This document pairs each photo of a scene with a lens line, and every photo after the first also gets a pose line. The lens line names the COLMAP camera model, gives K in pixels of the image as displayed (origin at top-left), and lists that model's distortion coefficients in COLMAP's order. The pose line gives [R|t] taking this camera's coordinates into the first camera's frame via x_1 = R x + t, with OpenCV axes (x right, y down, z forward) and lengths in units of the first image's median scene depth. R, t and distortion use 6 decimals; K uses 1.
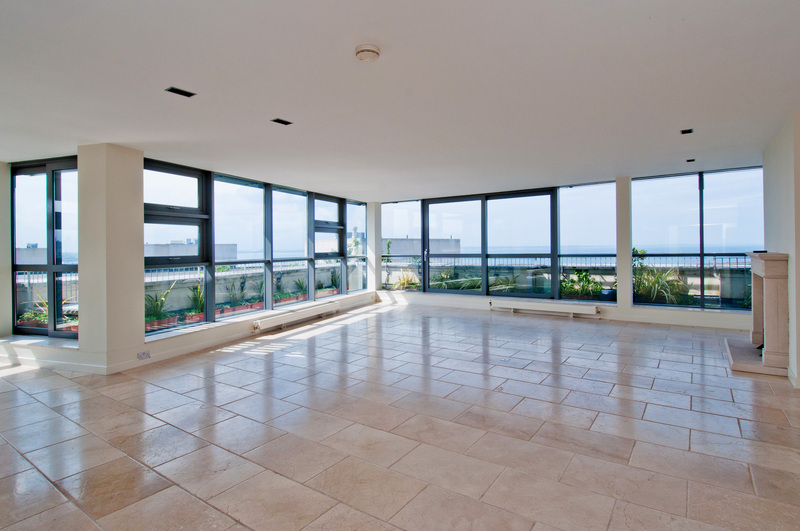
lens RADIAL K [[416.3, 0, 405.2], [0, 416.3, 247.9], [0, 0, 1]] dist [0.028870, -0.033201]
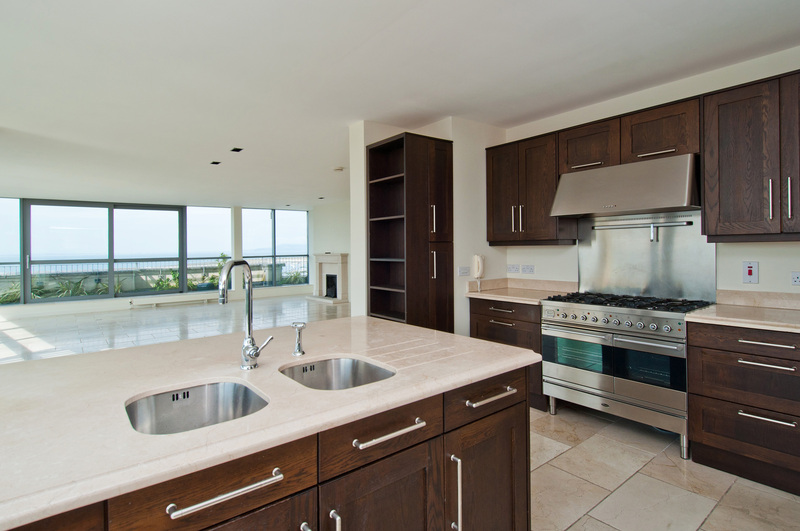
lens RADIAL K [[416.3, 0, 405.2], [0, 416.3, 247.9], [0, 0, 1]] dist [0.028870, -0.033201]
pose [[0.273290, 0.010313, 0.961877, -0.645007], [0.010074, 0.999857, -0.013583, 0.008389], [-0.961879, 0.013402, 0.273147, -0.016071]]
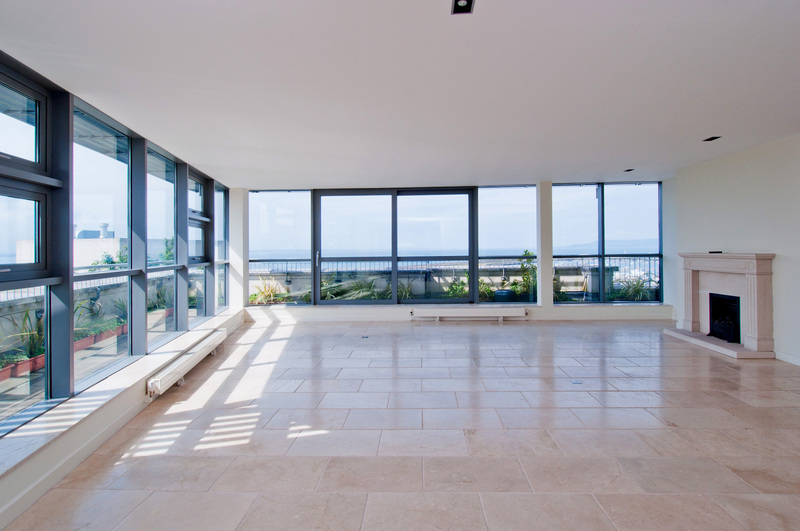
lens RADIAL K [[416.3, 0, 405.2], [0, 416.3, 247.9], [0, 0, 1]] dist [0.028870, -0.033201]
pose [[0.841167, 0.005071, 0.540752, -0.268968], [0.000093, 0.999955, -0.009523, 0.004079], [-0.540776, 0.008061, 0.841128, 0.255760]]
